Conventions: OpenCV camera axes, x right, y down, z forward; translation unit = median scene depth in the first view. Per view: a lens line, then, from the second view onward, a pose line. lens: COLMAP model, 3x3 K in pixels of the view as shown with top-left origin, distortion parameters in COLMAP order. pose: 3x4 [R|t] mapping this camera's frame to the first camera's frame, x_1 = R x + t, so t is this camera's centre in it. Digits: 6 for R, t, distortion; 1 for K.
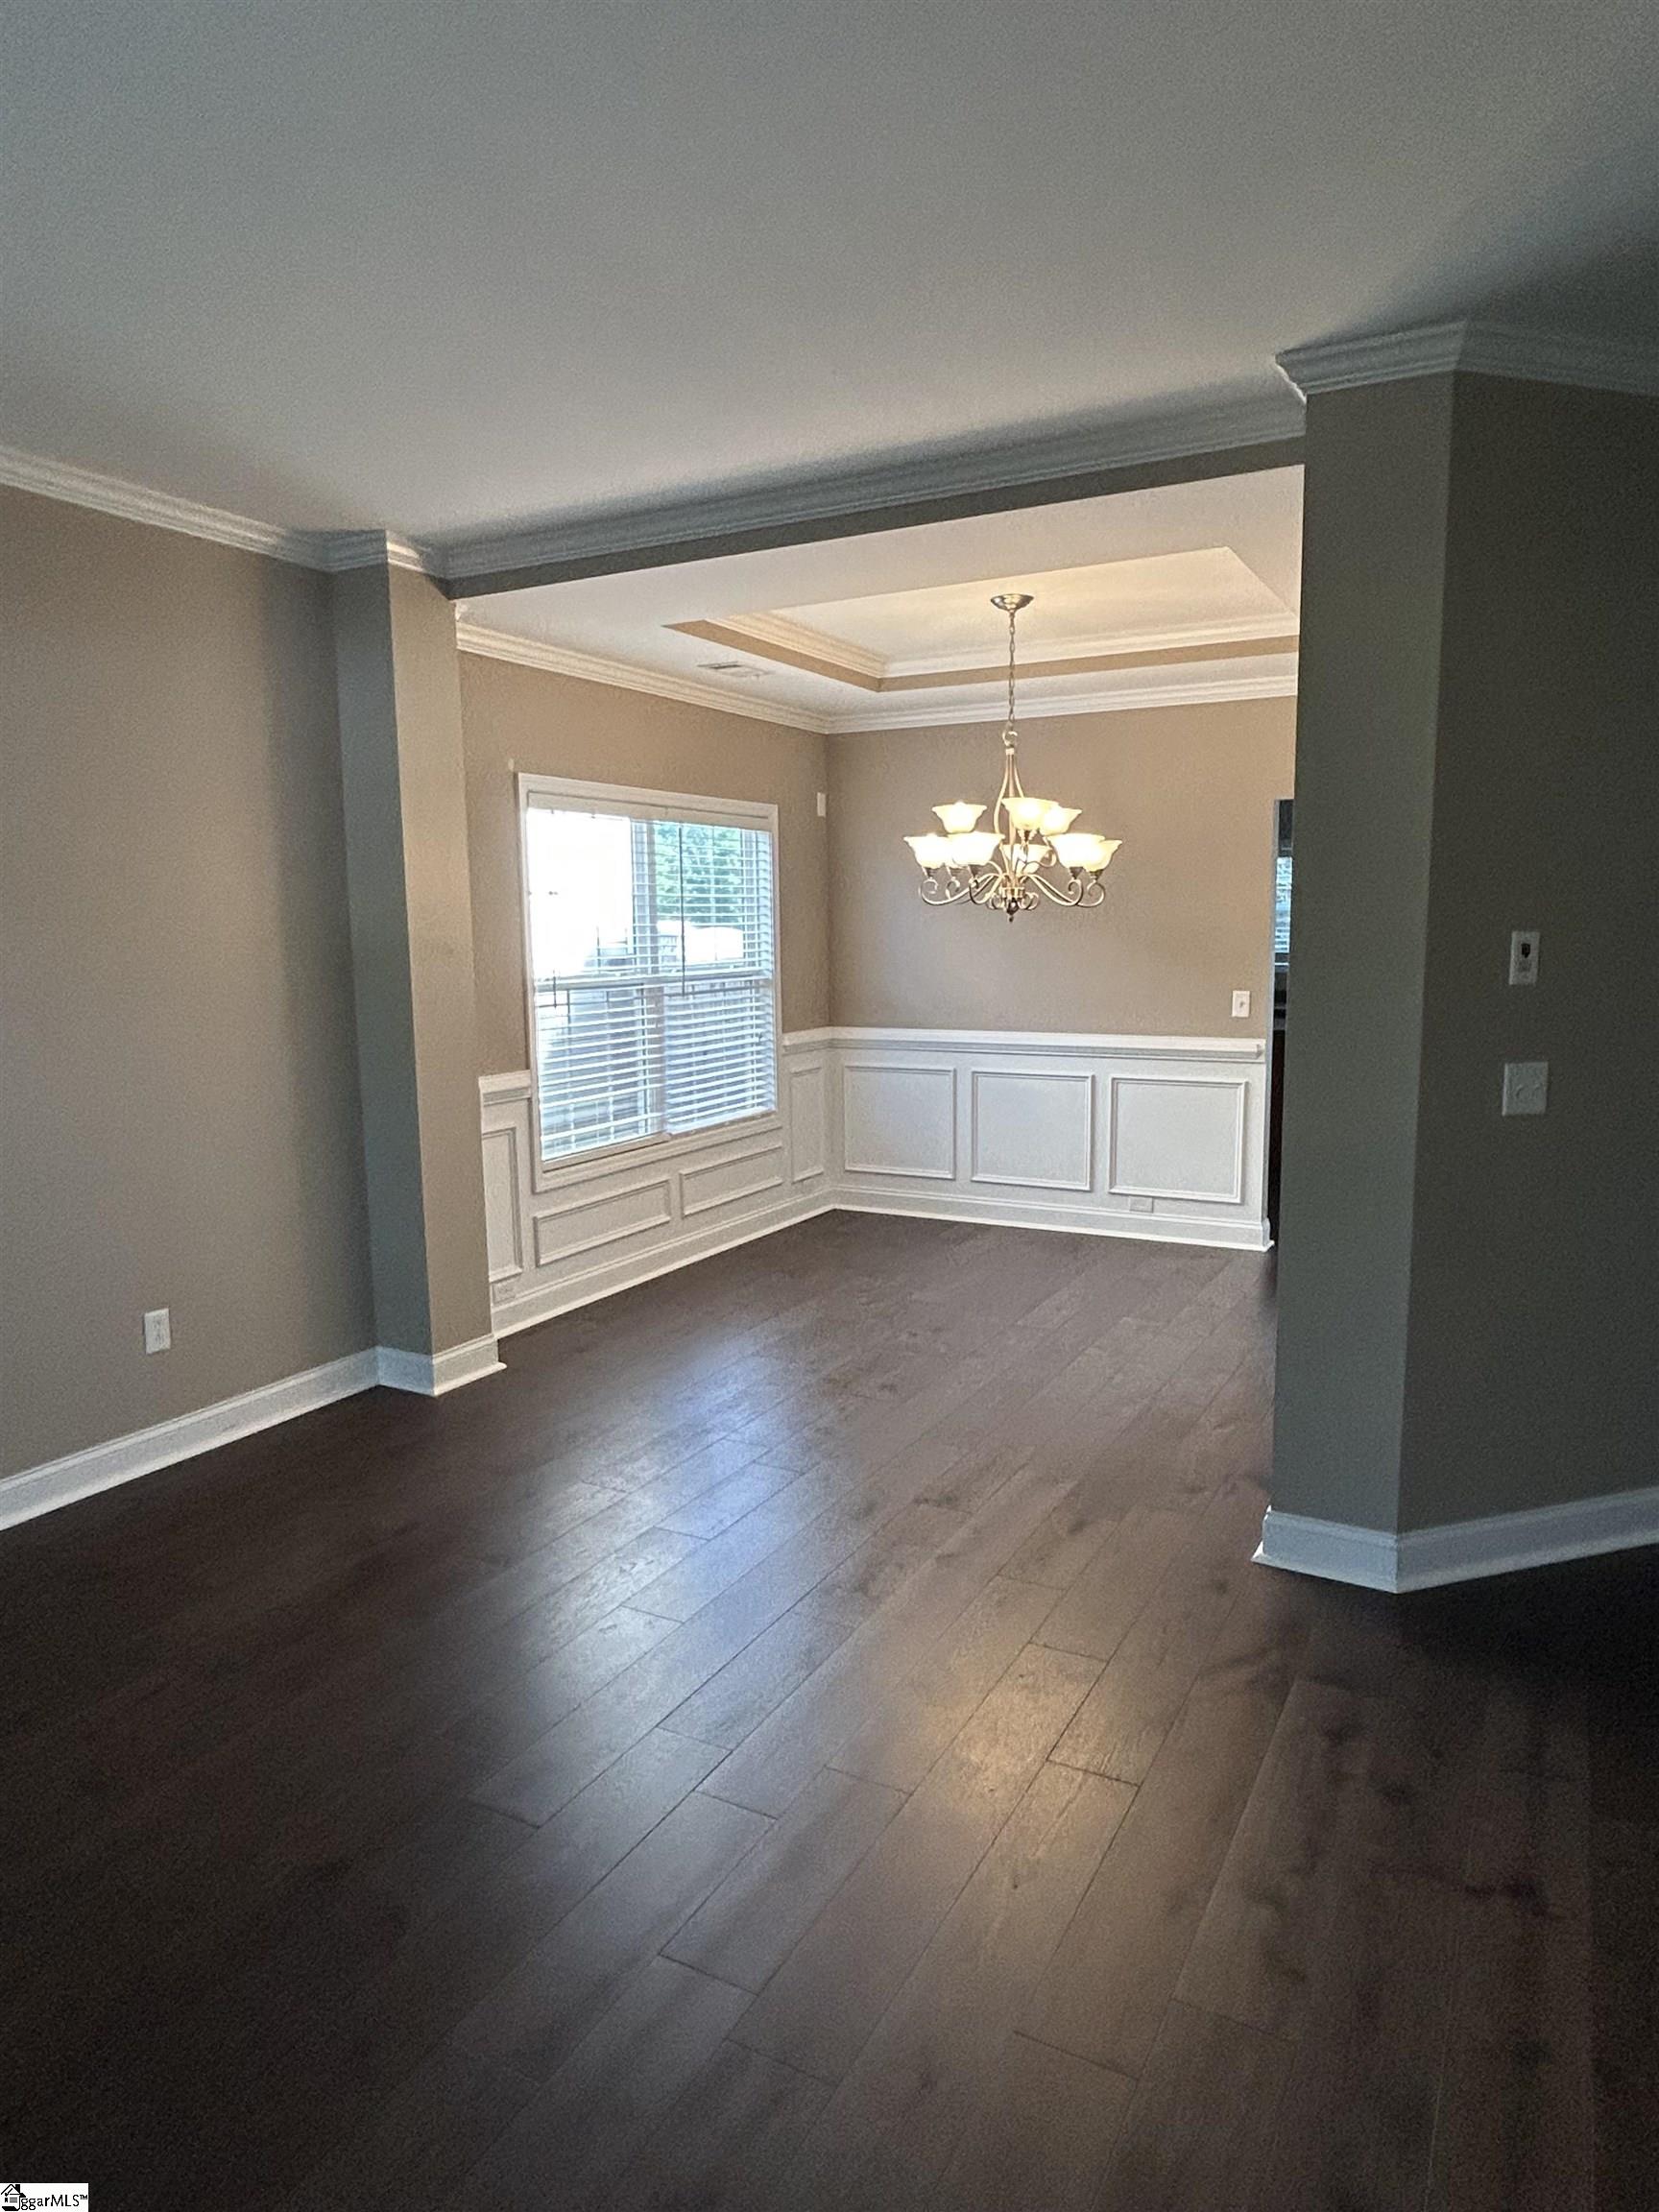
lens RADIAL K [[1388.9, 0, 829.5], [0, 1388.9, 1106.0], [0, 0, 1]] dist [0.007430, -0.001480]
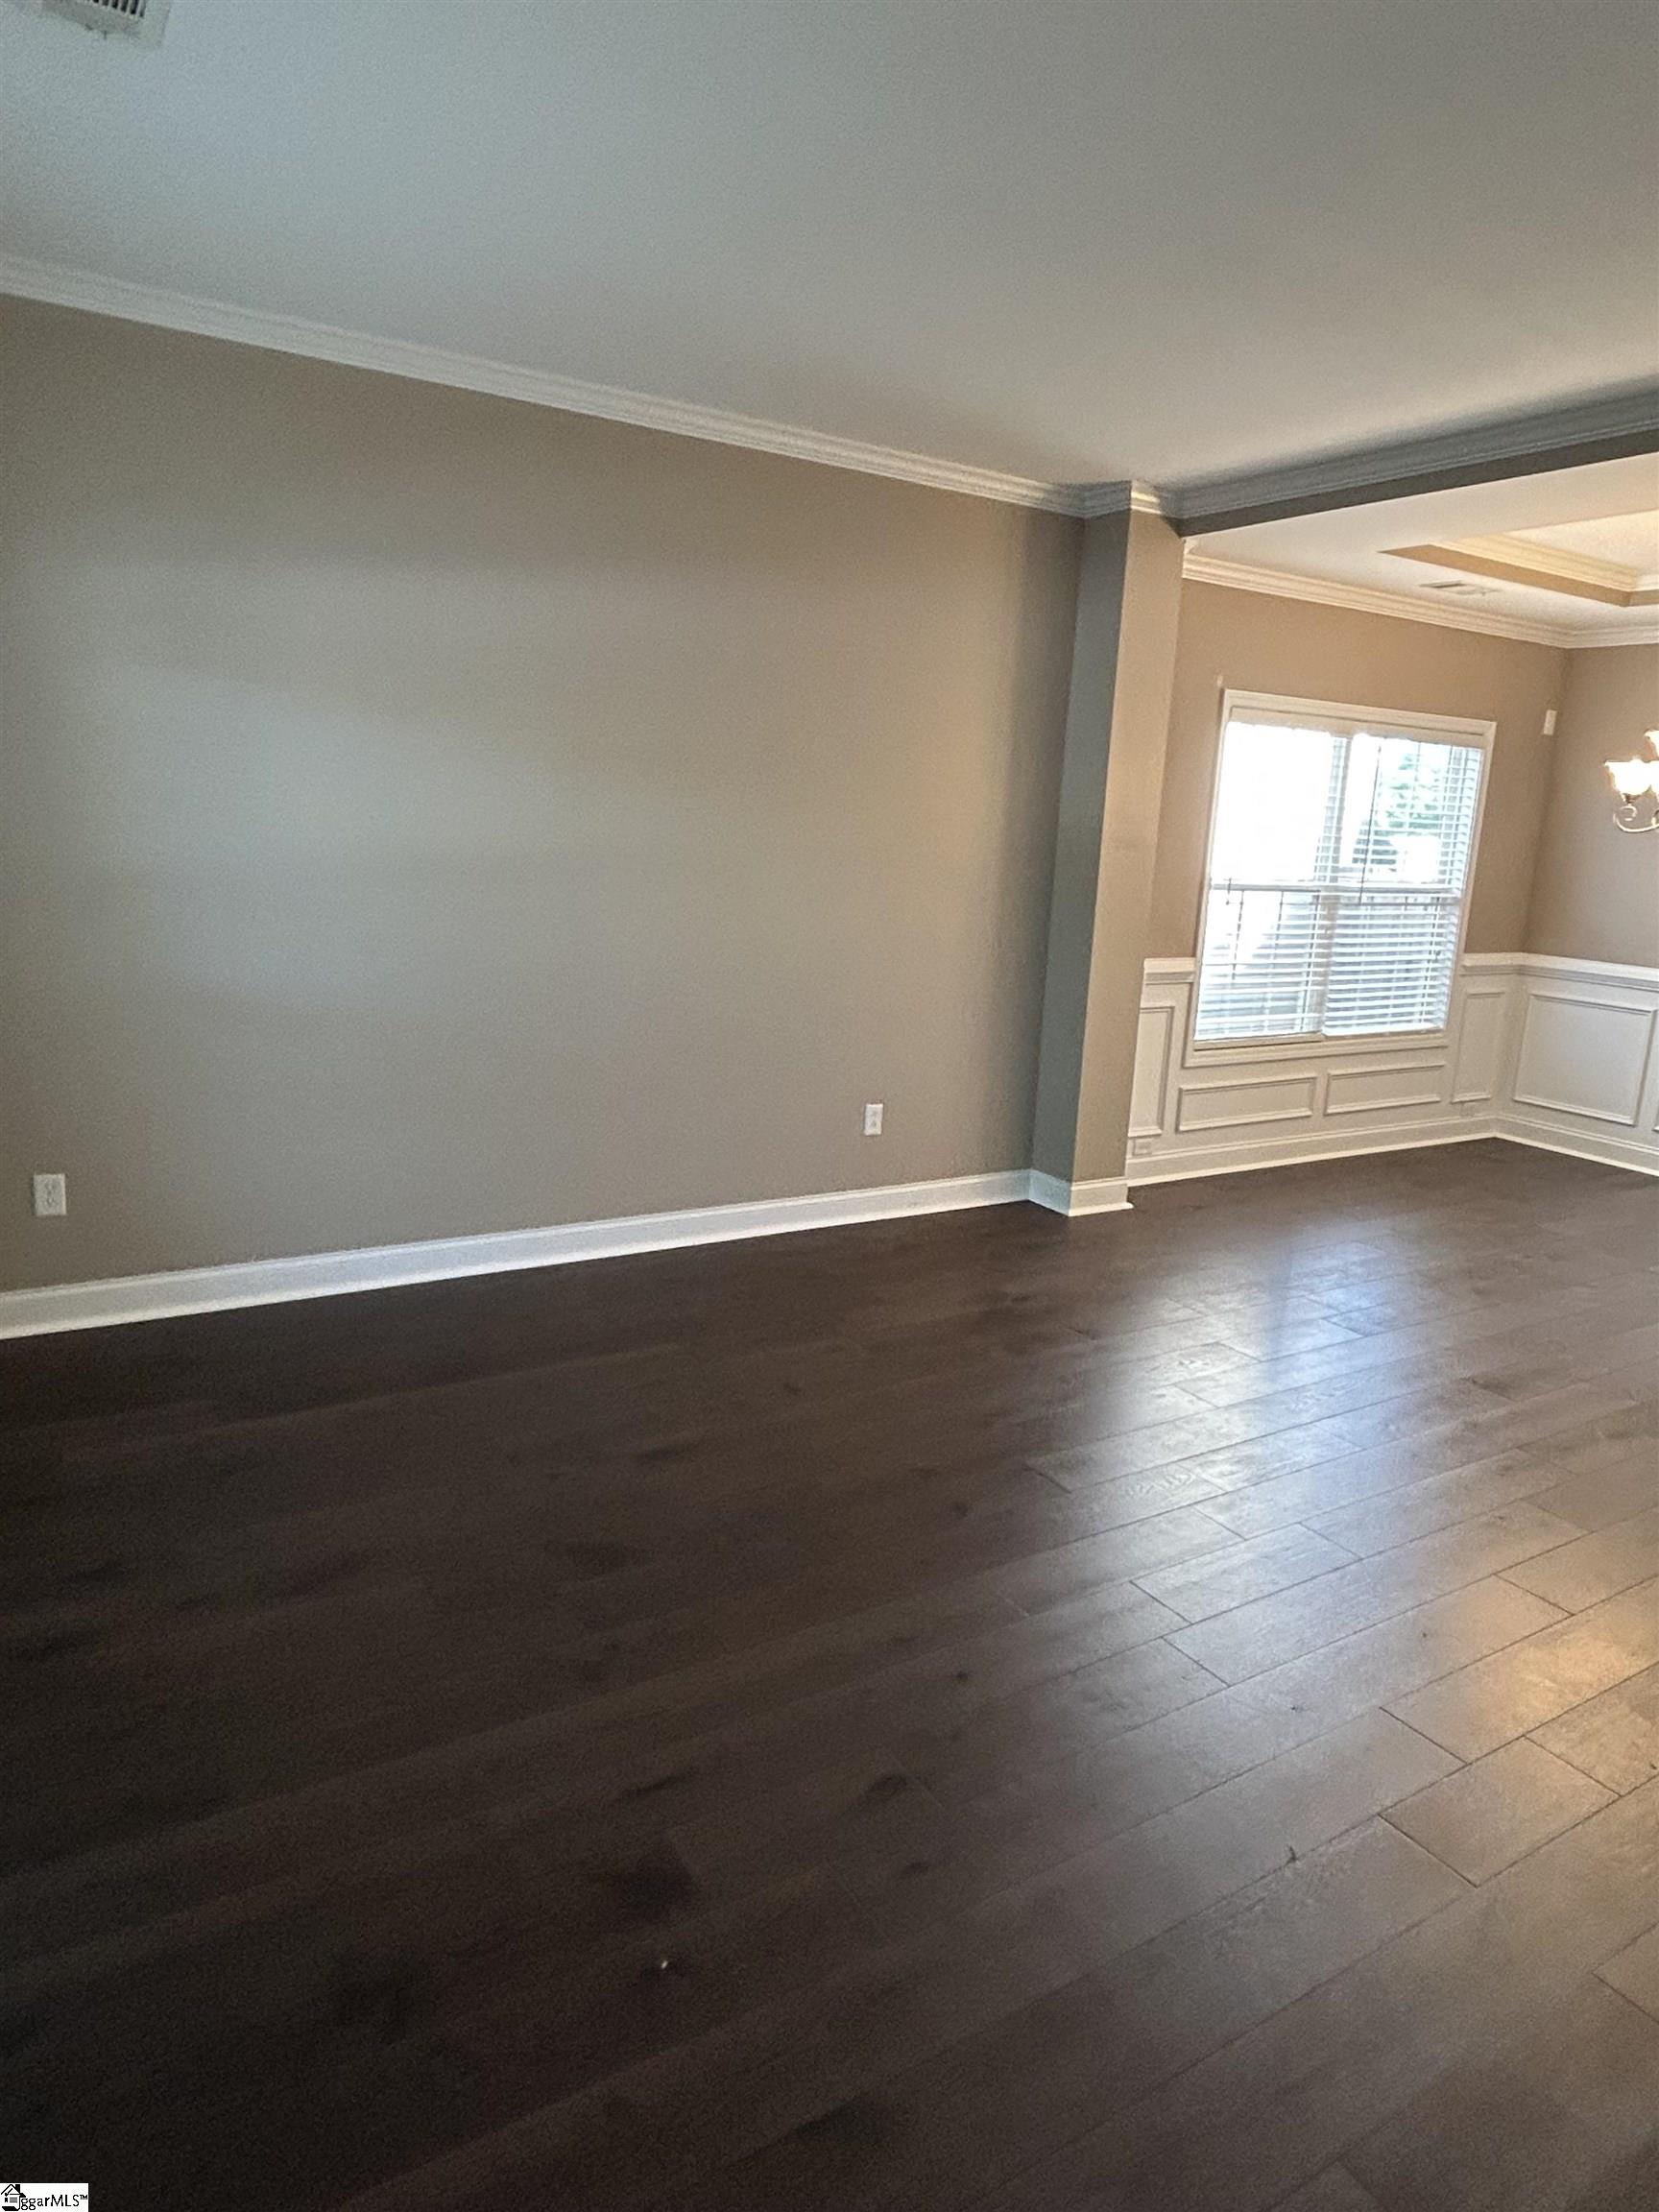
lens RADIAL K [[1388.9, 0, 829.5], [0, 1388.9, 1106.0], [0, 0, 1]] dist [0.007430, -0.001480]
pose [[0.868184, 0.157032, -0.470742, 0.073329], [-0.124331, 0.987188, 0.100009, 0.016118], [0.480415, -0.028298, 0.876584, -0.129127]]
